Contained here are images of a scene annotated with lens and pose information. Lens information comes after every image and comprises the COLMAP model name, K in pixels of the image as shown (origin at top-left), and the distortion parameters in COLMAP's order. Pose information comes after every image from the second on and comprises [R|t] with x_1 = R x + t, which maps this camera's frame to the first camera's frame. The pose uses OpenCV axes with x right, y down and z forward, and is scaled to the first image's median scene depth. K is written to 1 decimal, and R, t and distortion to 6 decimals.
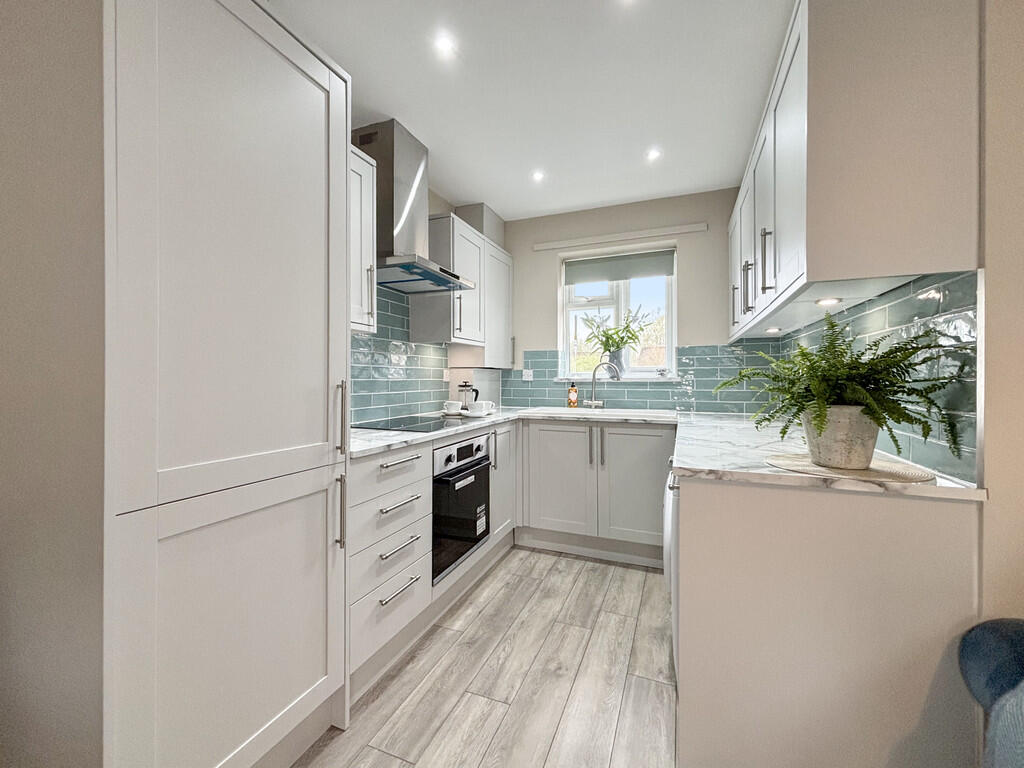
lens RADIAL K [[414.4, 0, 504.4], [0, 414.4, 382.6], [0, 0, 1]] dist [-0.009472, -0.000624]
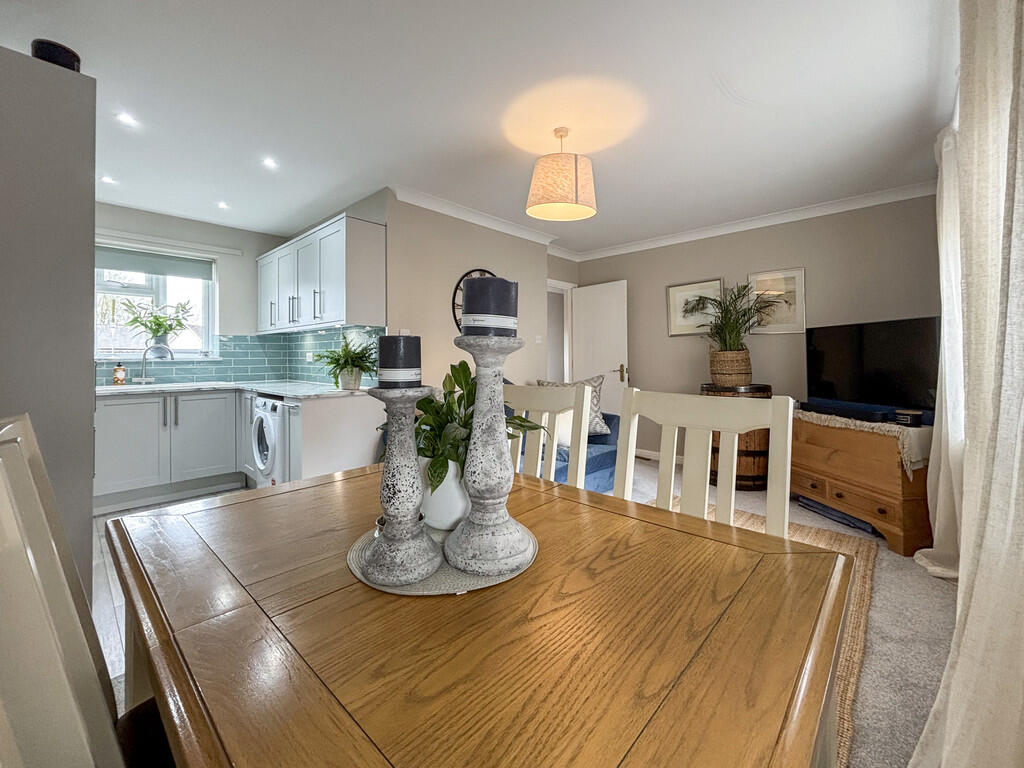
lens RADIAL K [[414.4, 0, 509.1], [0, 414.4, 361.2], [0, 0, 1]] dist [-0.009472, -0.000624]
pose [[0.334893, -0.011508, 0.942186, -0.574440], [0.012989, 0.999887, 0.007596, 0.001729], [-0.942167, 0.009694, 0.335004, -0.371217]]
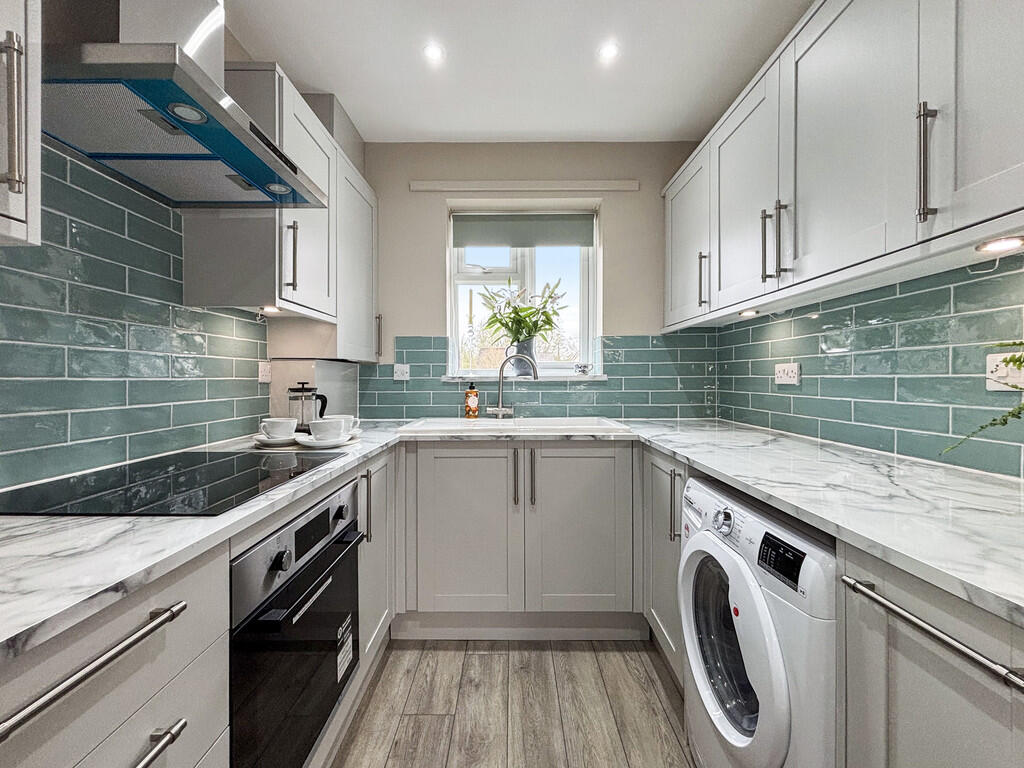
lens RADIAL K [[414.4, 0, 509.2], [0, 414.4, 379.8], [0, 0, 1]] dist [-0.009472, -0.000624]
pose [[0.920613, -0.004523, 0.390449, -0.055931], [0.006895, 0.999965, -0.004672, -0.001406], [-0.390414, 0.006993, 0.920613, 0.369789]]
